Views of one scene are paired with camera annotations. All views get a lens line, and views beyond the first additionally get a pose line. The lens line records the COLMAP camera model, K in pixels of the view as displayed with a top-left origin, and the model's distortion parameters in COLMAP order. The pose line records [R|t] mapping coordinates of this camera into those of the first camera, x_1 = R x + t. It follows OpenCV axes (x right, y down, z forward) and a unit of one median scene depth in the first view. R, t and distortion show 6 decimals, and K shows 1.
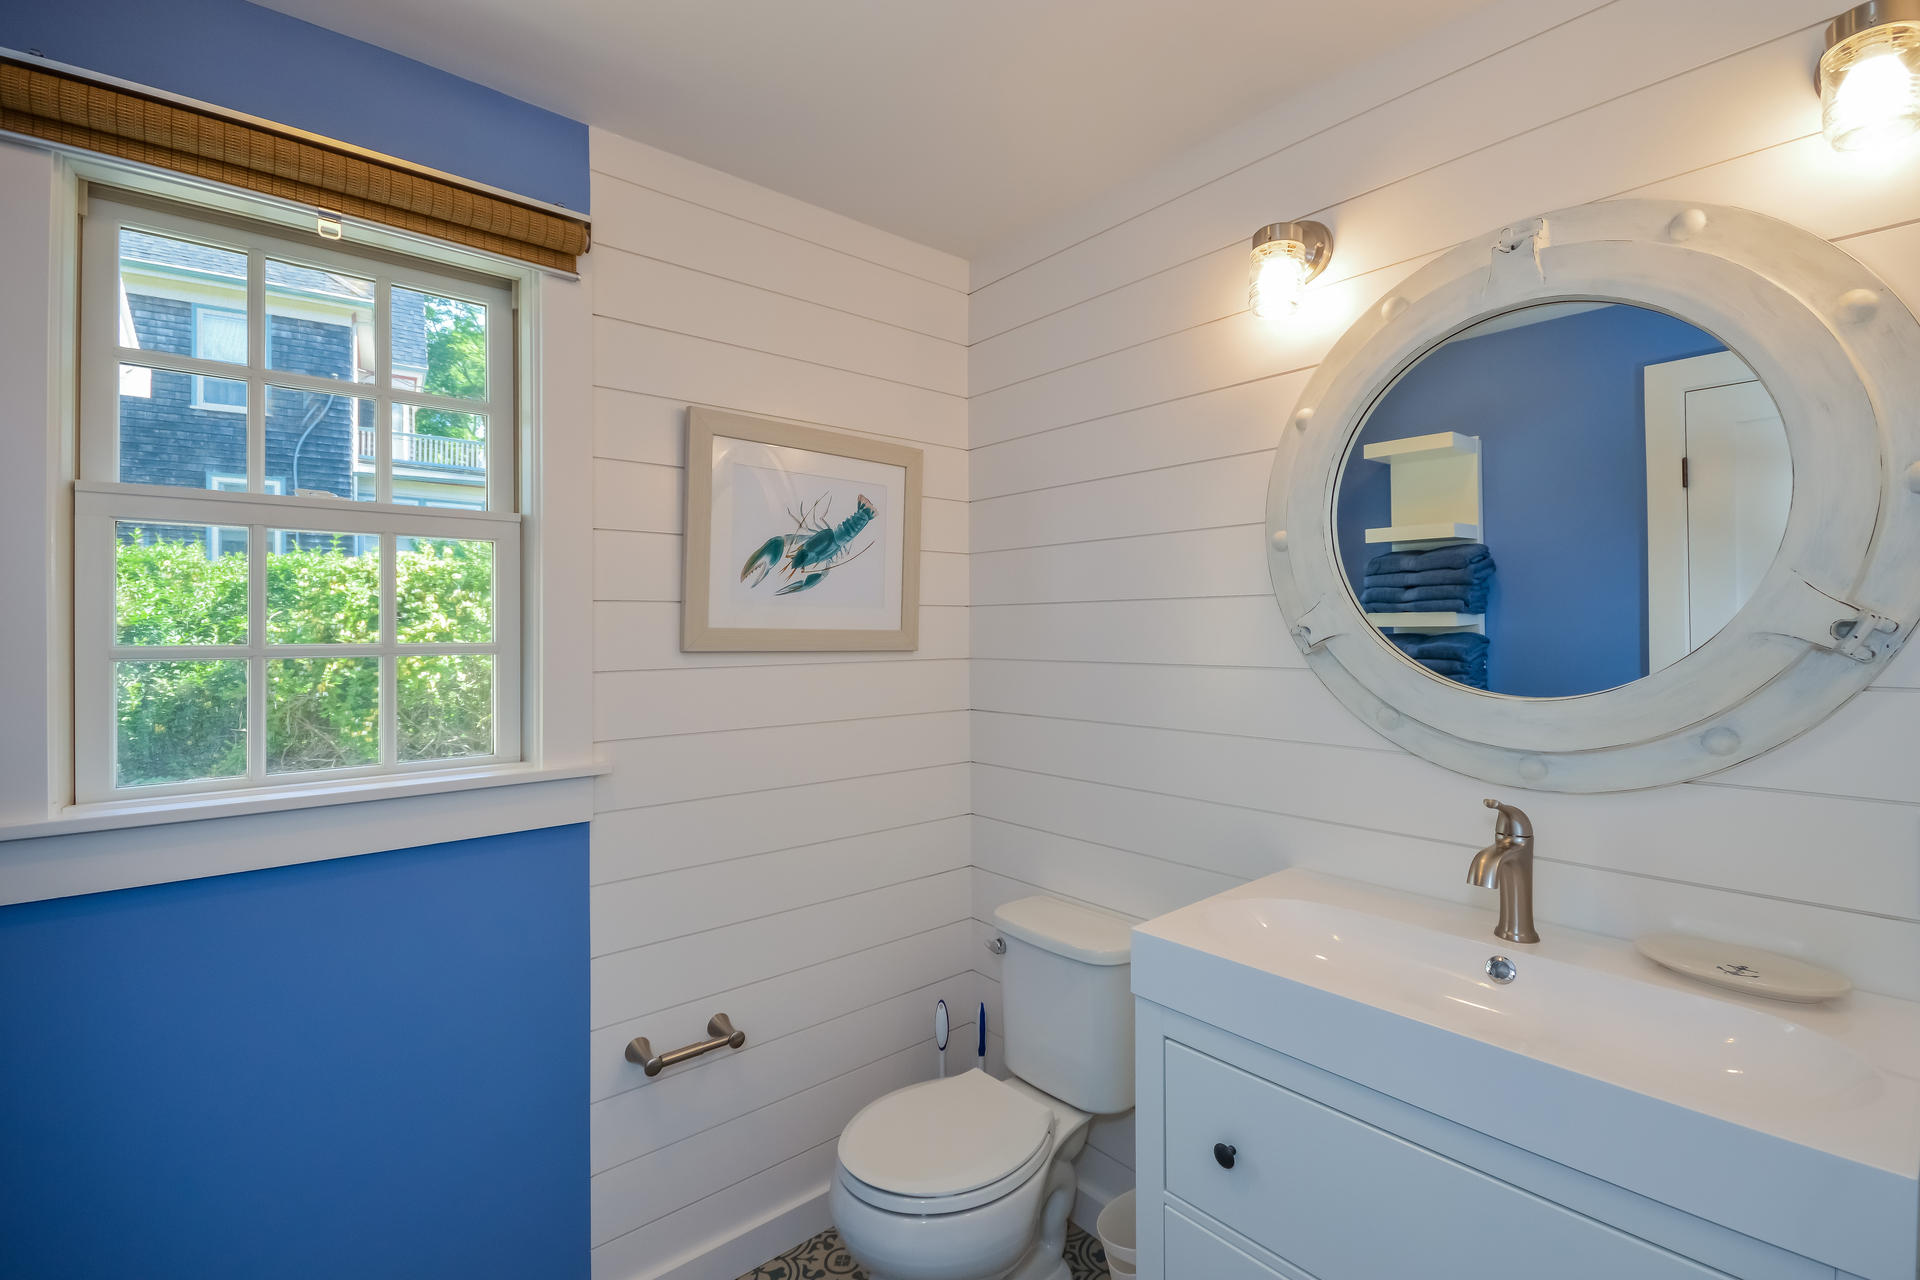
lens RADIAL K [[853.1, 0, 958.7], [0, 853.1, 632.6], [0, 0, 1]] dist [0.005852, -0.001191]
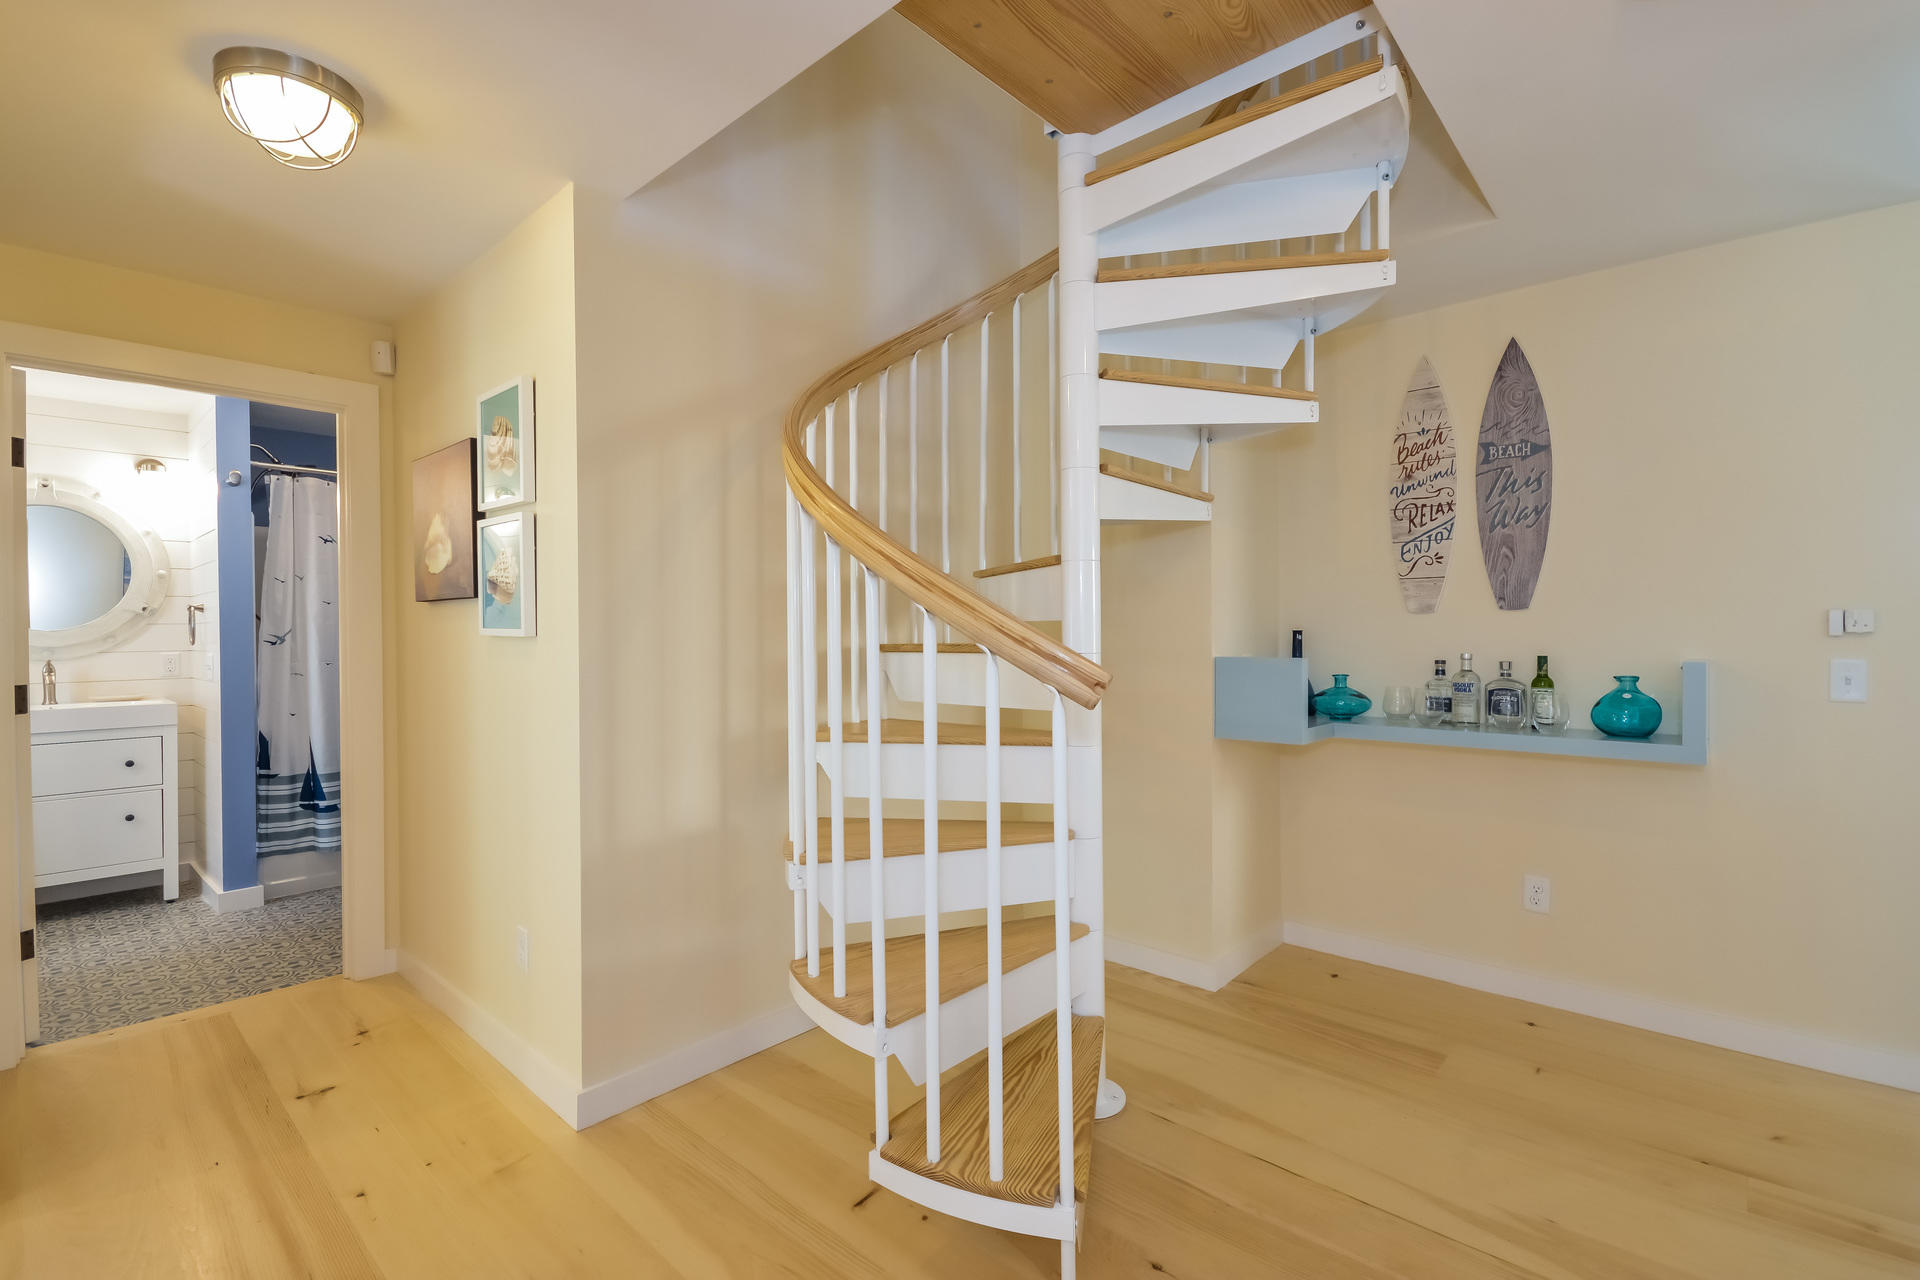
lens RADIAL K [[853.1, 0, 959.3], [0, 853.1, 636.4], [0, 0, 1]] dist [0.005852, -0.001191]
pose [[-0.120449, -0.005725, 0.992703, -3.417252], [0.002857, 0.999977, 0.006114, 0.107744], [-0.992715, 0.003573, -0.120430, -2.315623]]
